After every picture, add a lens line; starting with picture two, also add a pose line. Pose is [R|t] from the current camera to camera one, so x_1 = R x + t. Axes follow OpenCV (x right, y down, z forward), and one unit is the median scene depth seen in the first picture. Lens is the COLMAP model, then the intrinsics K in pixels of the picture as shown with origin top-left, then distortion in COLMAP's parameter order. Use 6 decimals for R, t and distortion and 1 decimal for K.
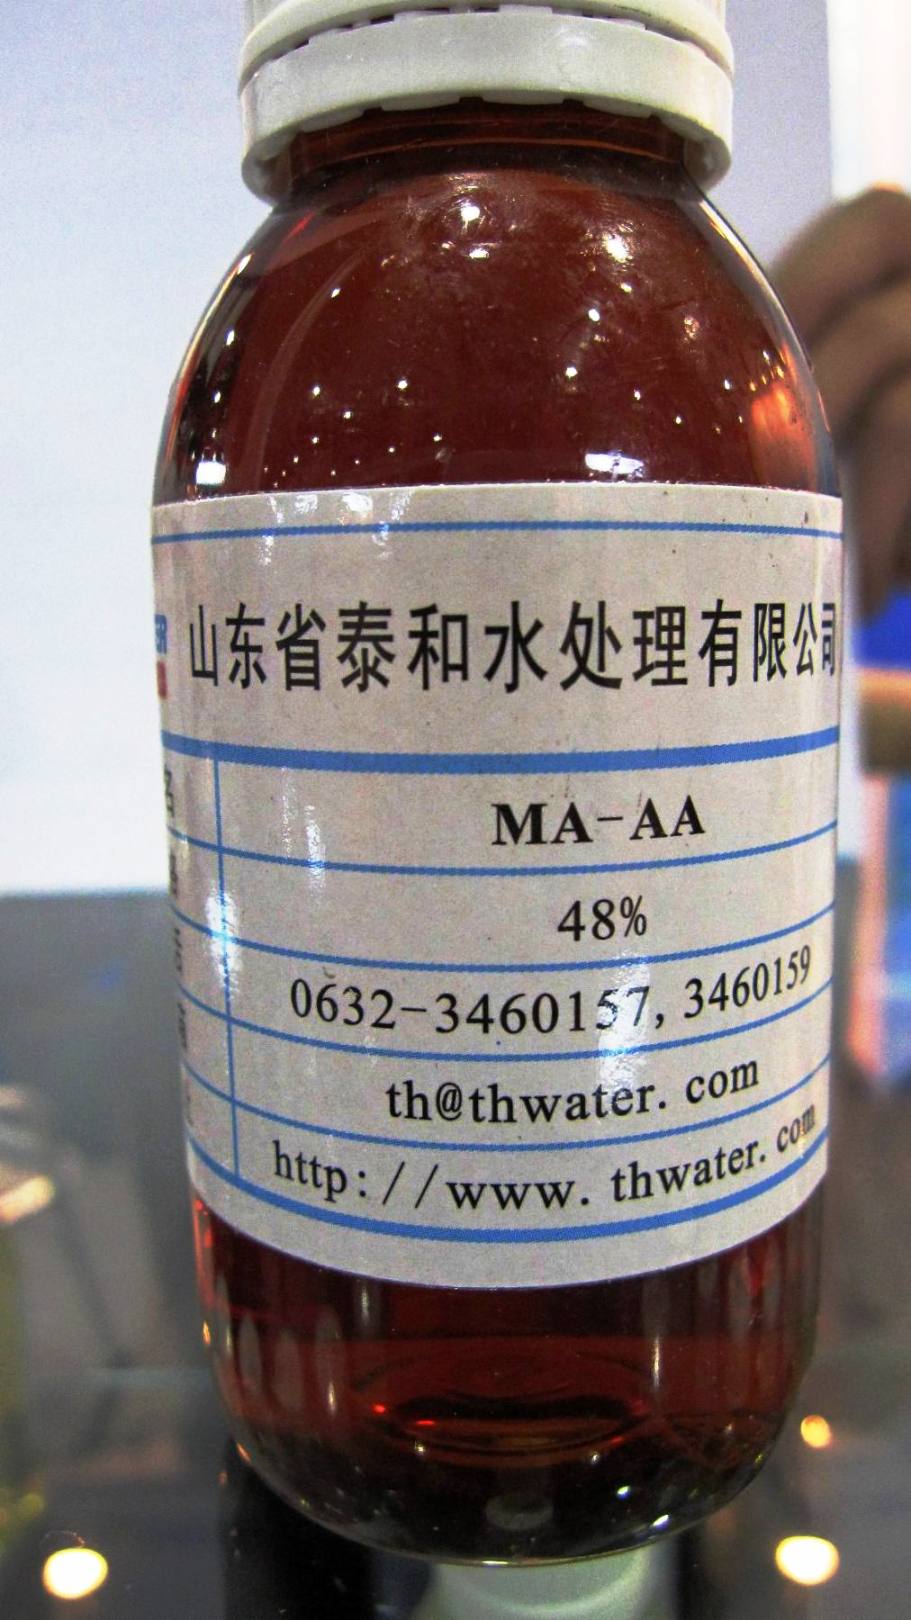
lens RADIAL K [[1383.0, 0, 511.0], [0, 1383.0, 826.4], [0, 0, 1]] dist [-0.004552, 0.000127]
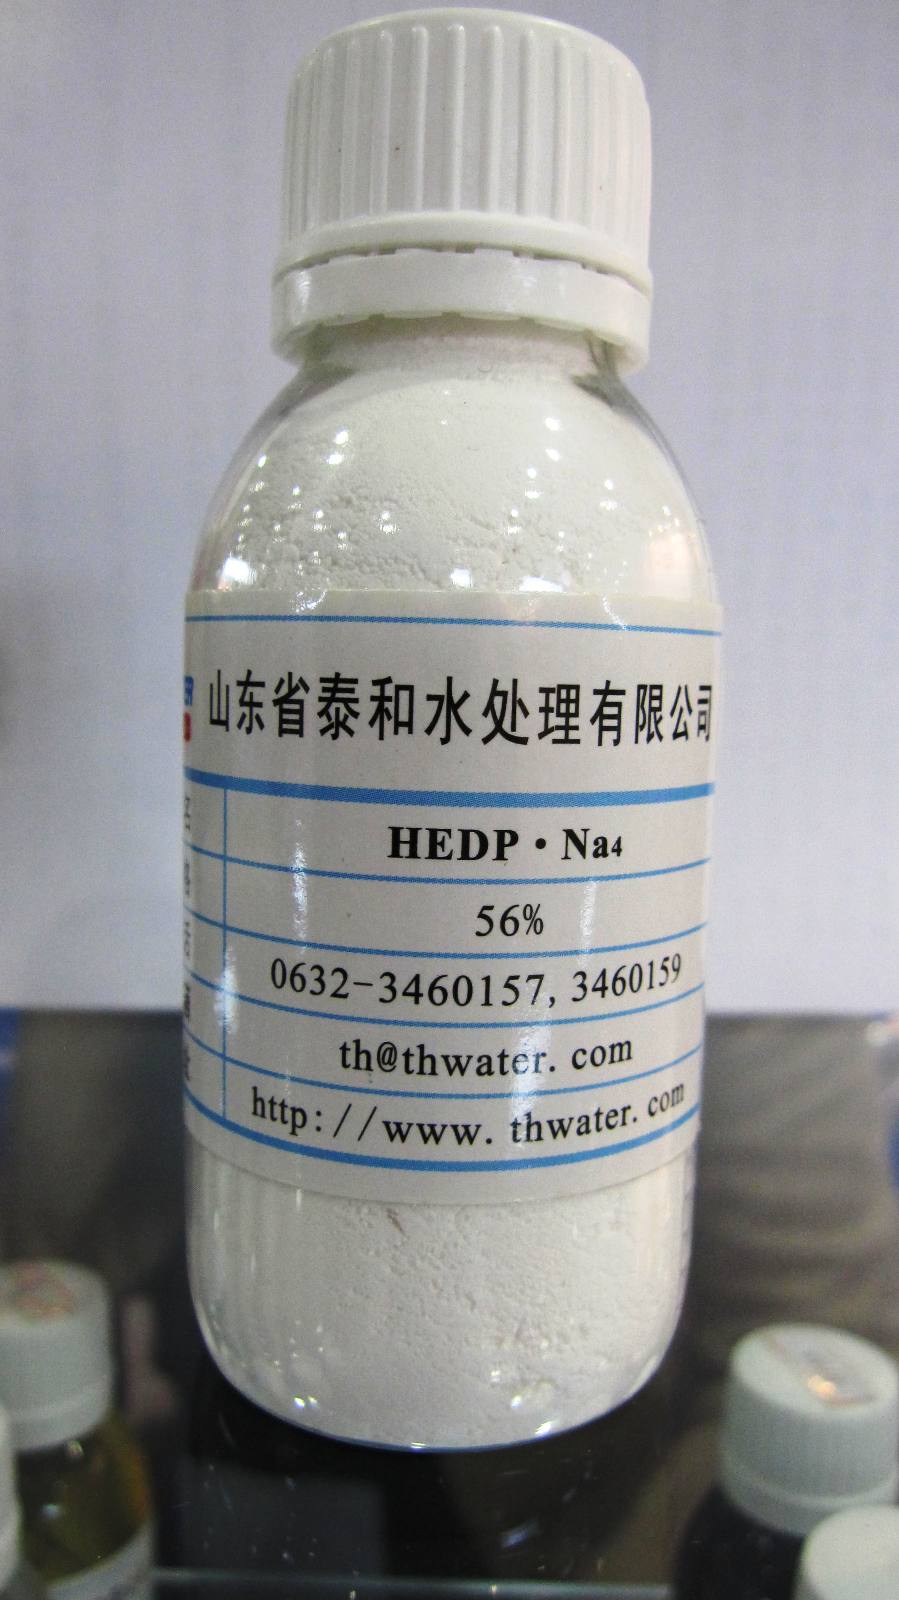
lens RADIAL K [[1383.3, 0, 498.1], [0, 1383.3, 791.5], [0, 0, 1]] dist [-0.004464, 0.002895]
pose [[0.998704, 0.039315, -0.032317, 0.091519], [-0.041527, 0.996620, -0.070881, 0.038662], [0.029421, 0.072131, 0.996961, -0.307803]]
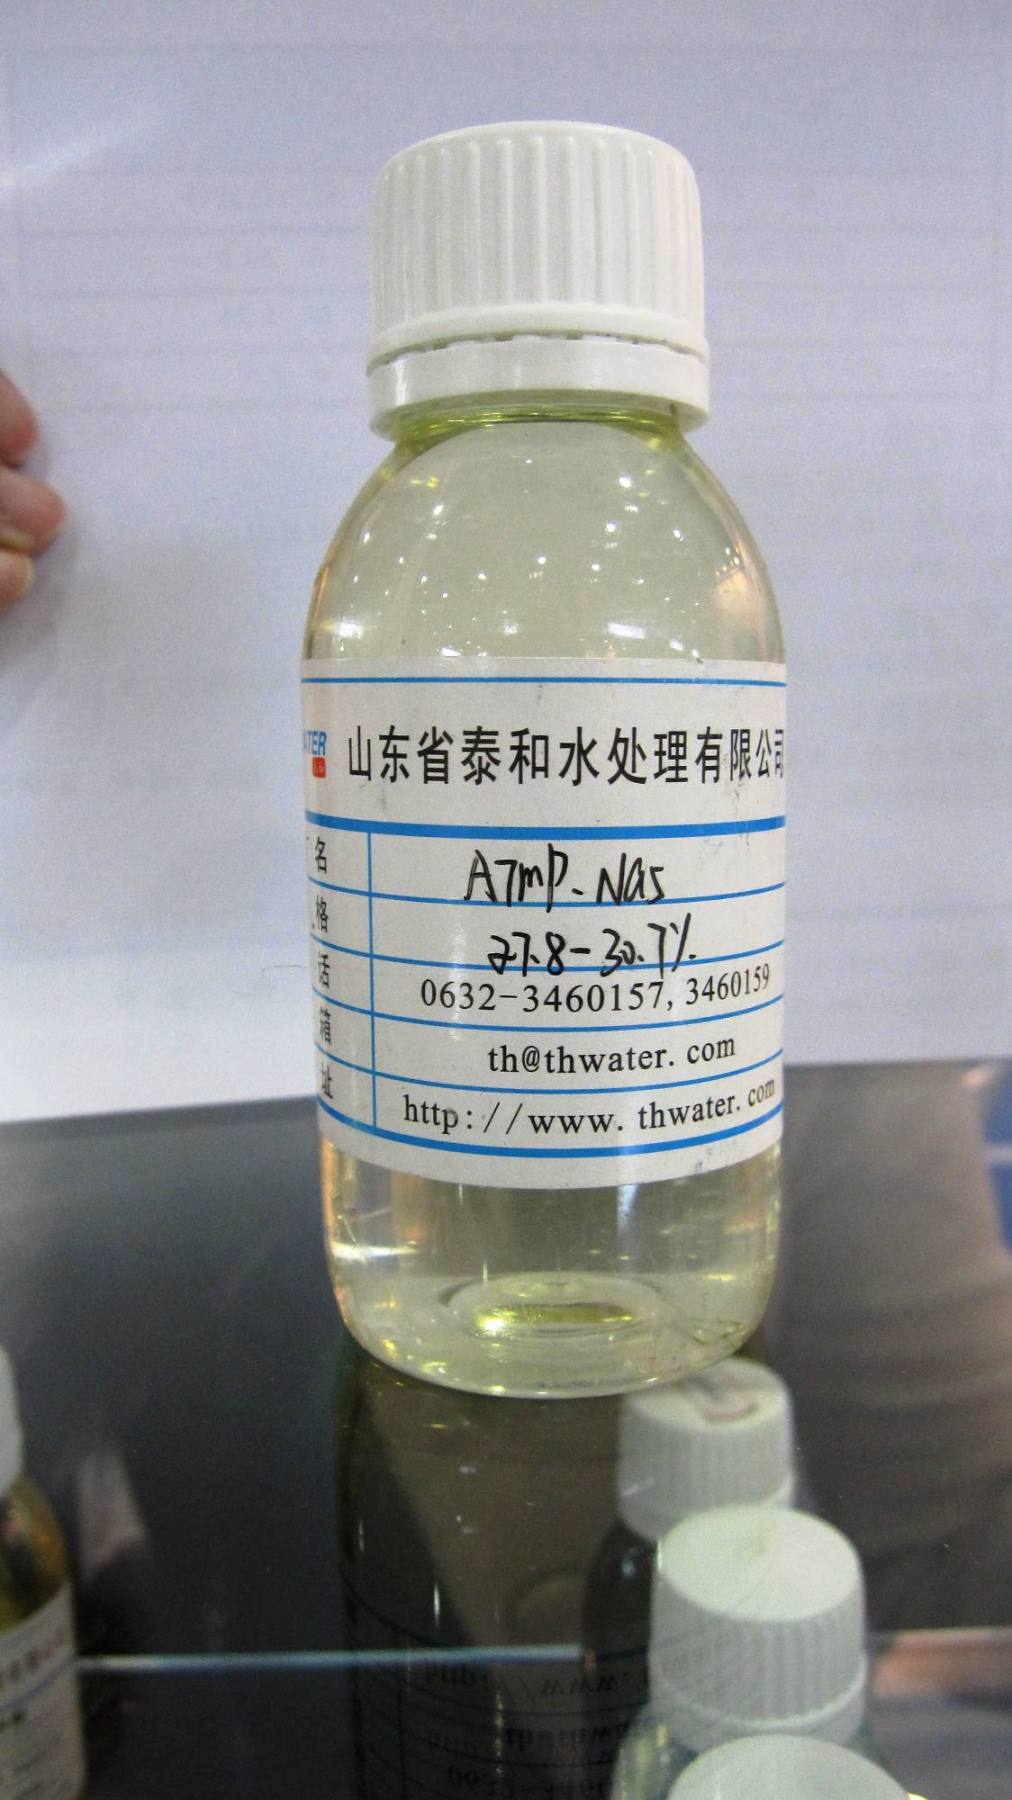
lens RADIAL K [[1600.9, 0, 556.2], [0, 1600.9, 905.4], [0, 0, 1]] dist [0.005673, 0.001912]
pose [[0.996795, 0.001436, 0.079984, -0.156242], [0.002090, 0.999030, -0.043990, 0.109337], [-0.079970, 0.044016, 0.995825, -0.731652]]
